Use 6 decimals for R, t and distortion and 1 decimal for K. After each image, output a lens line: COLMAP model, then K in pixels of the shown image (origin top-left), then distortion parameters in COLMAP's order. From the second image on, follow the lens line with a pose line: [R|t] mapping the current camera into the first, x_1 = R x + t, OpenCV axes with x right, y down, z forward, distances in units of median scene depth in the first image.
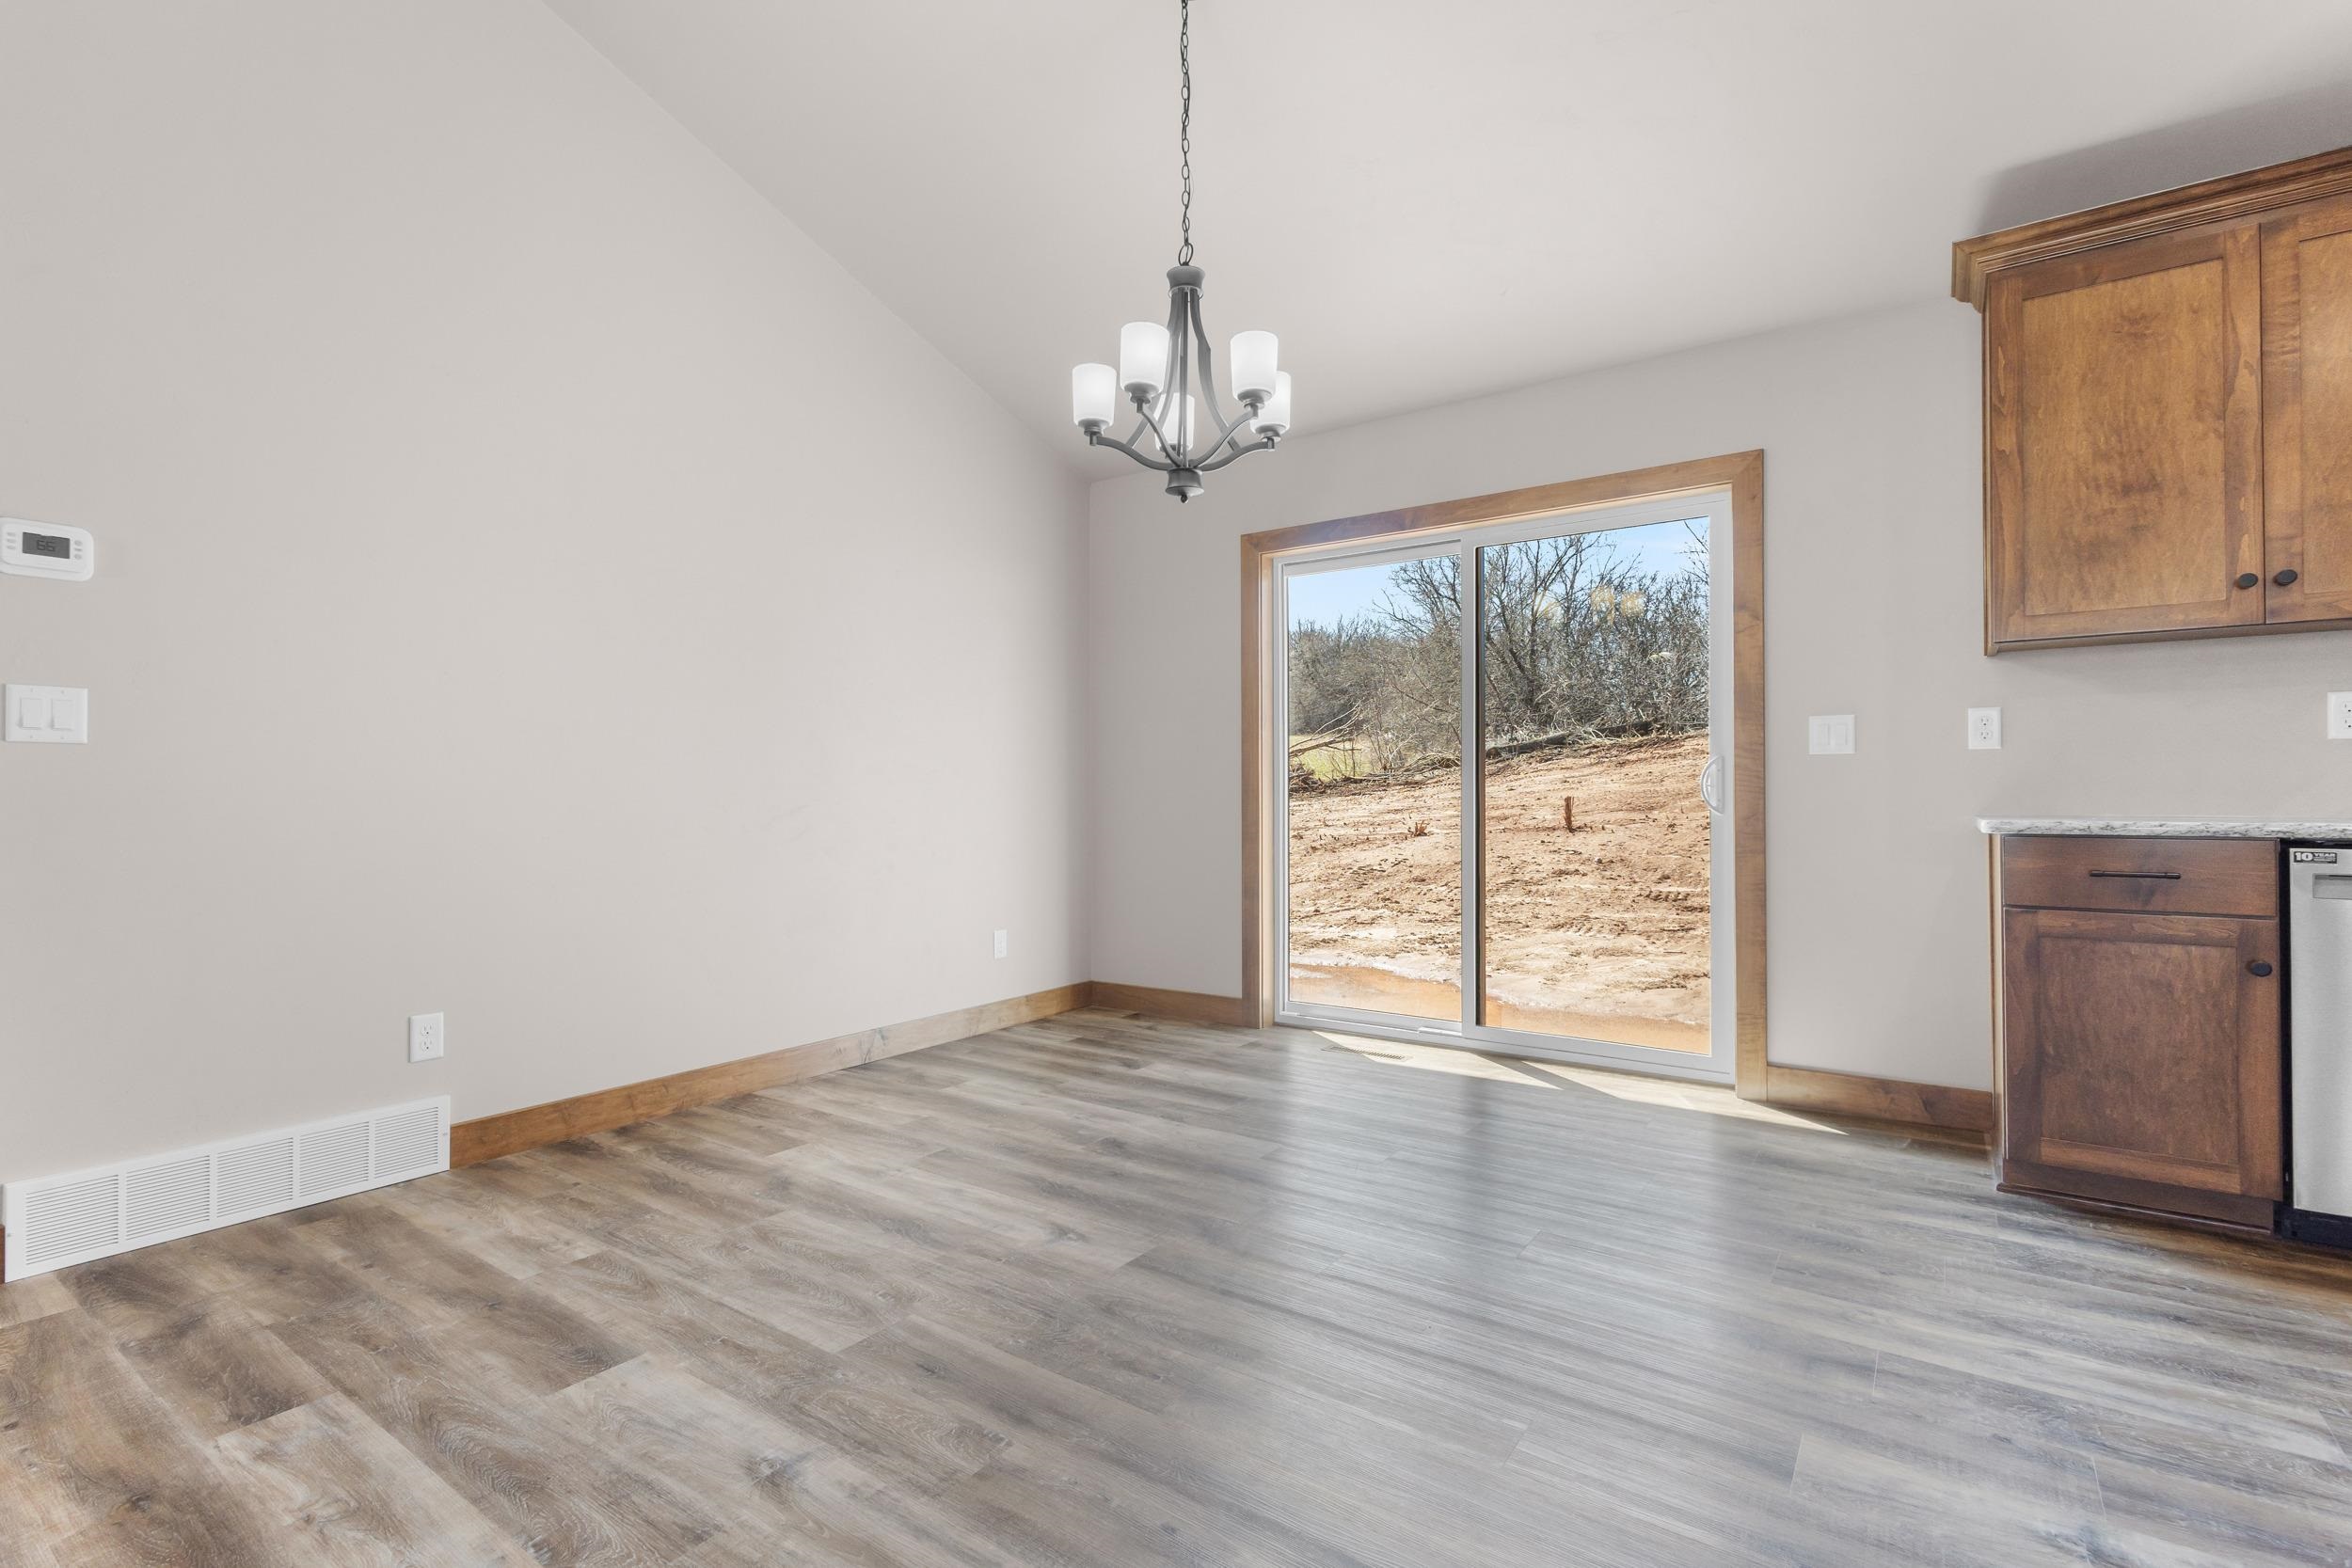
lens RADIAL K [[1074.8, 0, 1166.4], [0, 1074.8, 787.2], [0, 0, 1]] dist [0.012808, -0.004345]
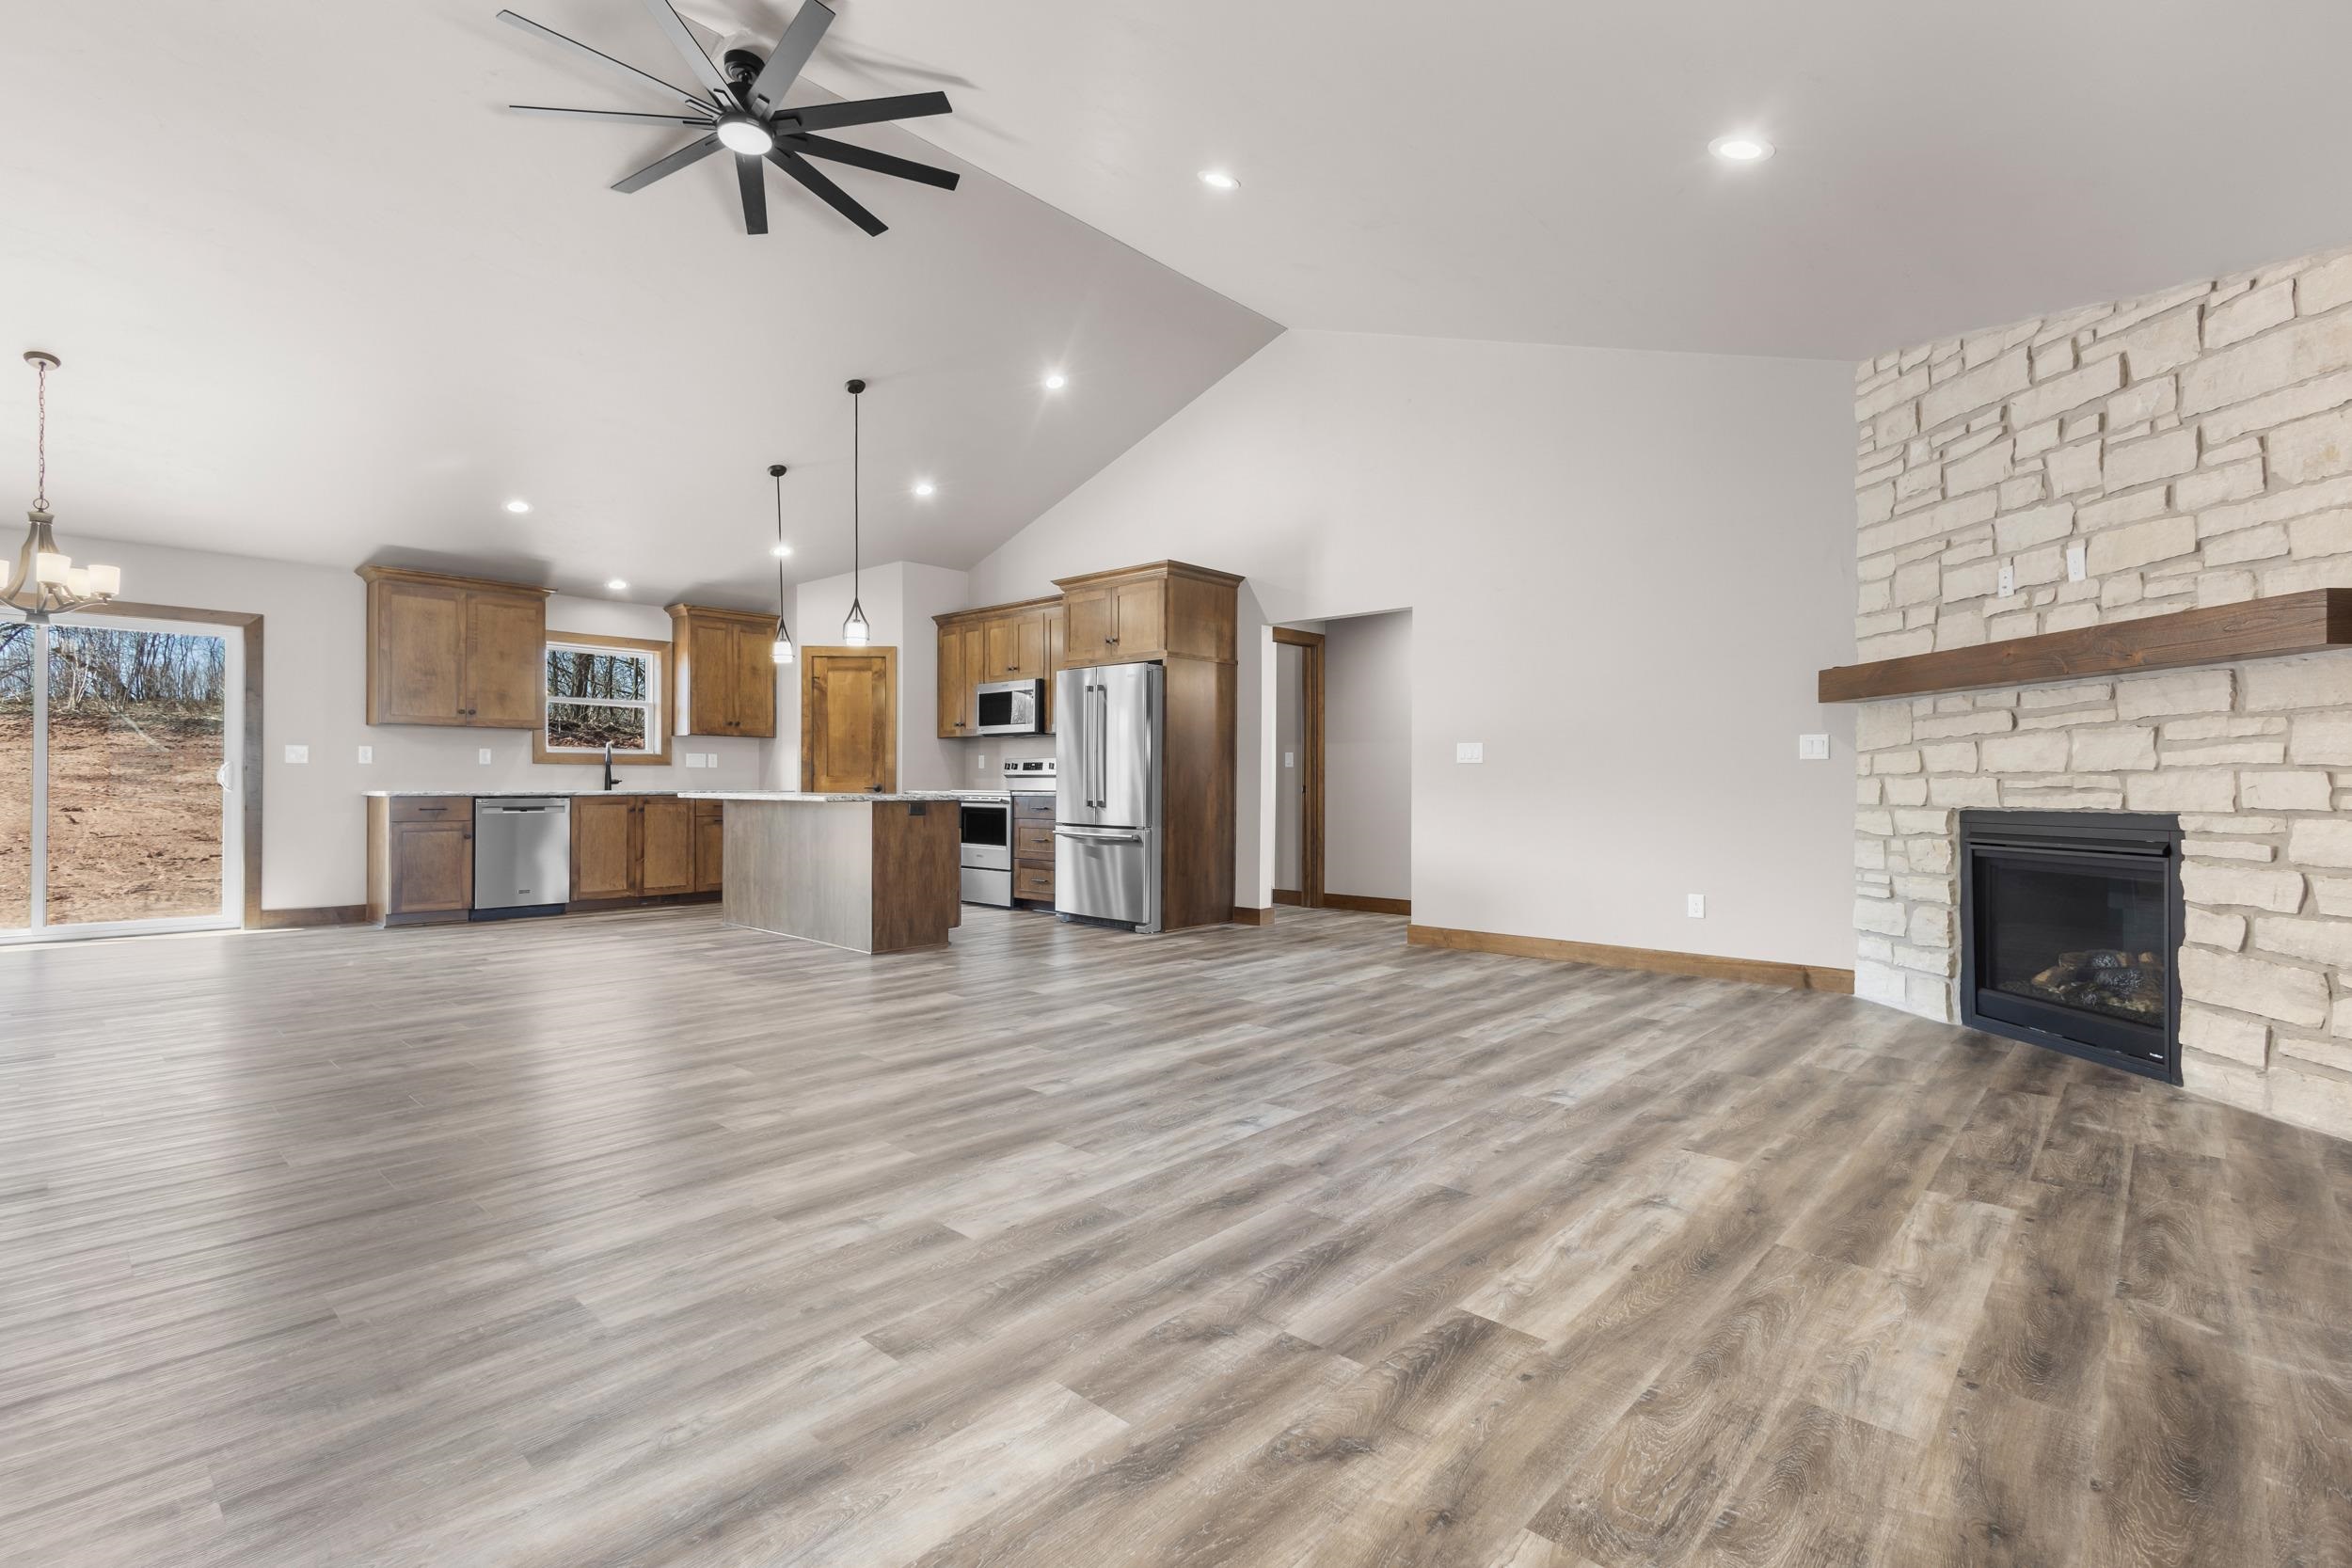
lens RADIAL K [[1074.8, 0, 1182.9], [0, 1074.8, 781.3], [0, 0, 1]] dist [0.012808, -0.004345]
pose [[0.118722, 0.006321, 0.992907, -1.639241], [-0.010615, 0.999931, -0.005097, -0.002055], [-0.992871, -0.009935, 0.118781, -1.267232]]
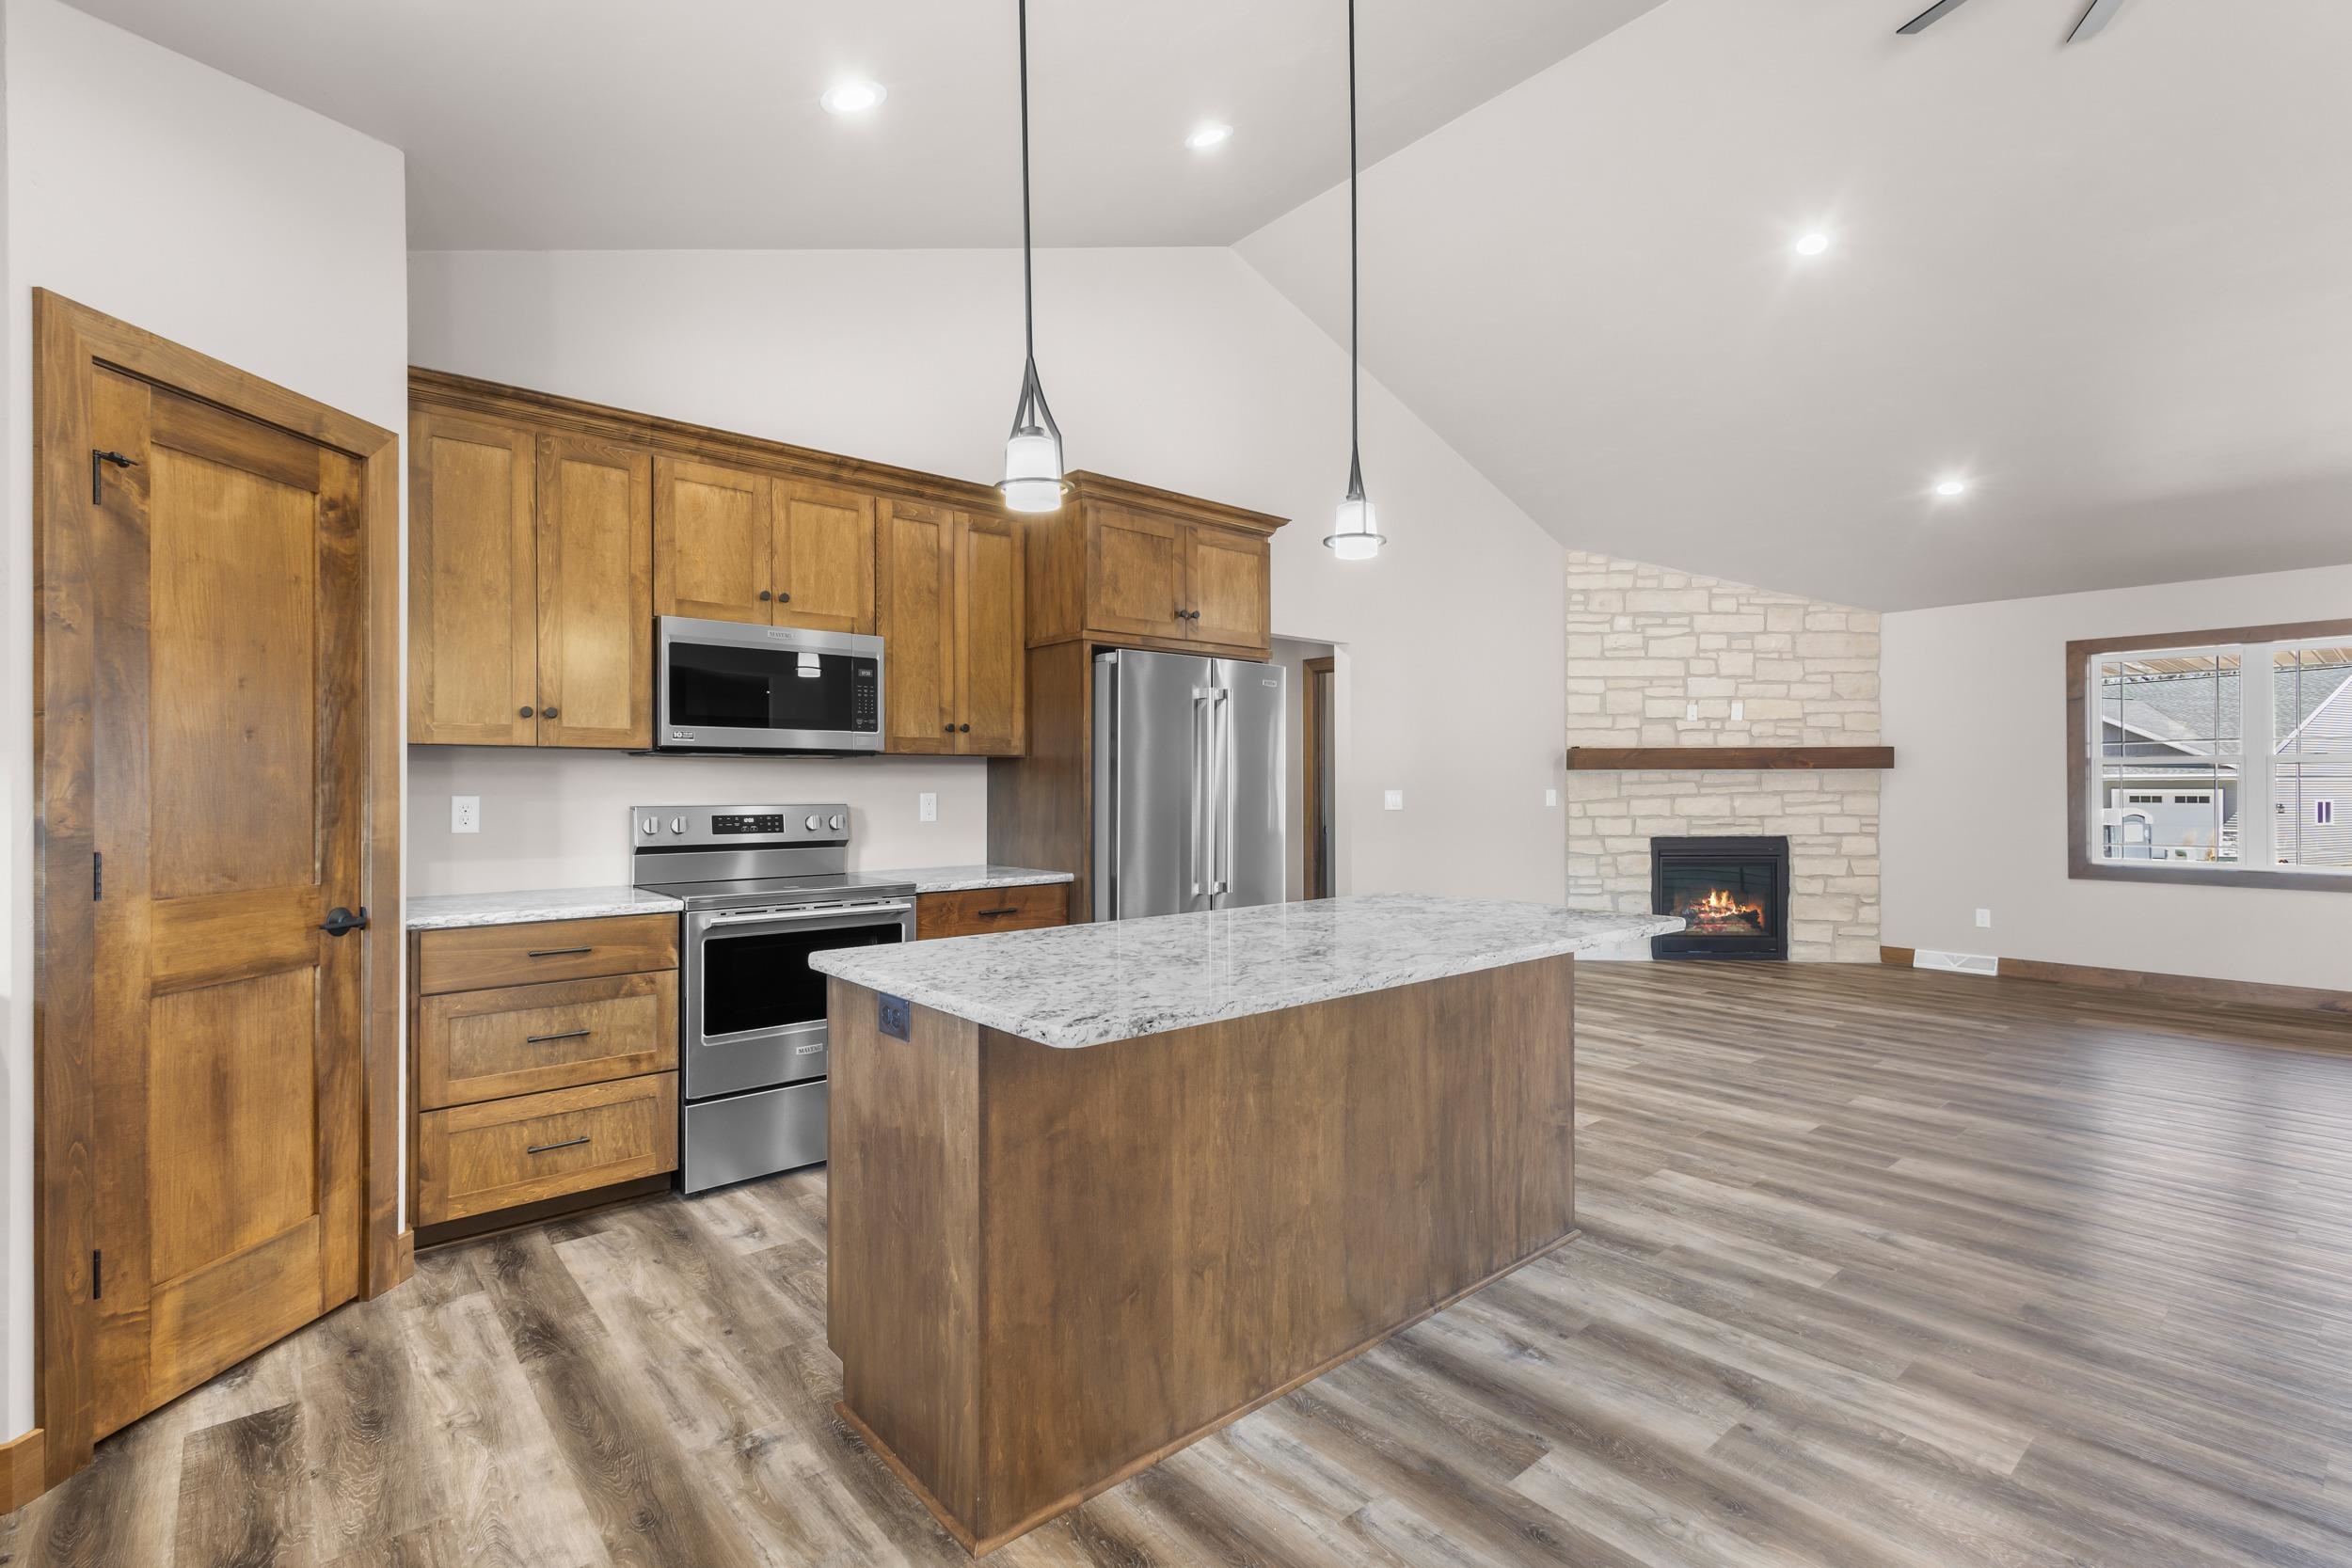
lens RADIAL K [[1074.8, 0, 1171.9], [0, 1074.8, 785.1], [0, 0, 1]] dist [0.012808, -0.004345]
pose [[-0.971079, 0.007218, 0.238648, 0.674745], [0.005007, 0.999939, -0.009871, -0.094962], [-0.238705, -0.008391, -0.971056, 0.828406]]
